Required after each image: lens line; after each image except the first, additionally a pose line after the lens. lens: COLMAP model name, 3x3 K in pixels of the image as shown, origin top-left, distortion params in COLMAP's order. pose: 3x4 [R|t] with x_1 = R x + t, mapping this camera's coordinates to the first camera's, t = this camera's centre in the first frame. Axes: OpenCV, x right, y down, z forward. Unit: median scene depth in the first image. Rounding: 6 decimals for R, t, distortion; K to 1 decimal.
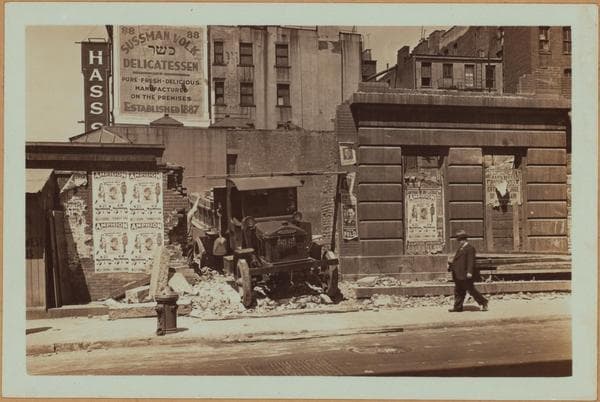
lens RADIAL K [[674.8, 0, 300.0], [0, 674.8, 201.0], [0, 0, 1]] dist [0.016827, -0.013410]
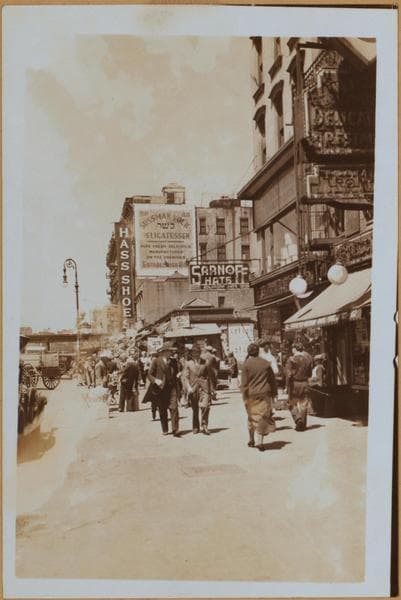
lens RADIAL K [[674.8, 0, 200.5], [0, 674.8, 300.0], [0, 0, 1]] dist [0.016827, -0.013410]
pose [[0.999616, -0.020529, -0.018607, -0.101456], [0.020116, 0.999553, -0.022115, -0.022995], [0.019053, 0.021732, 0.999582, -0.493544]]
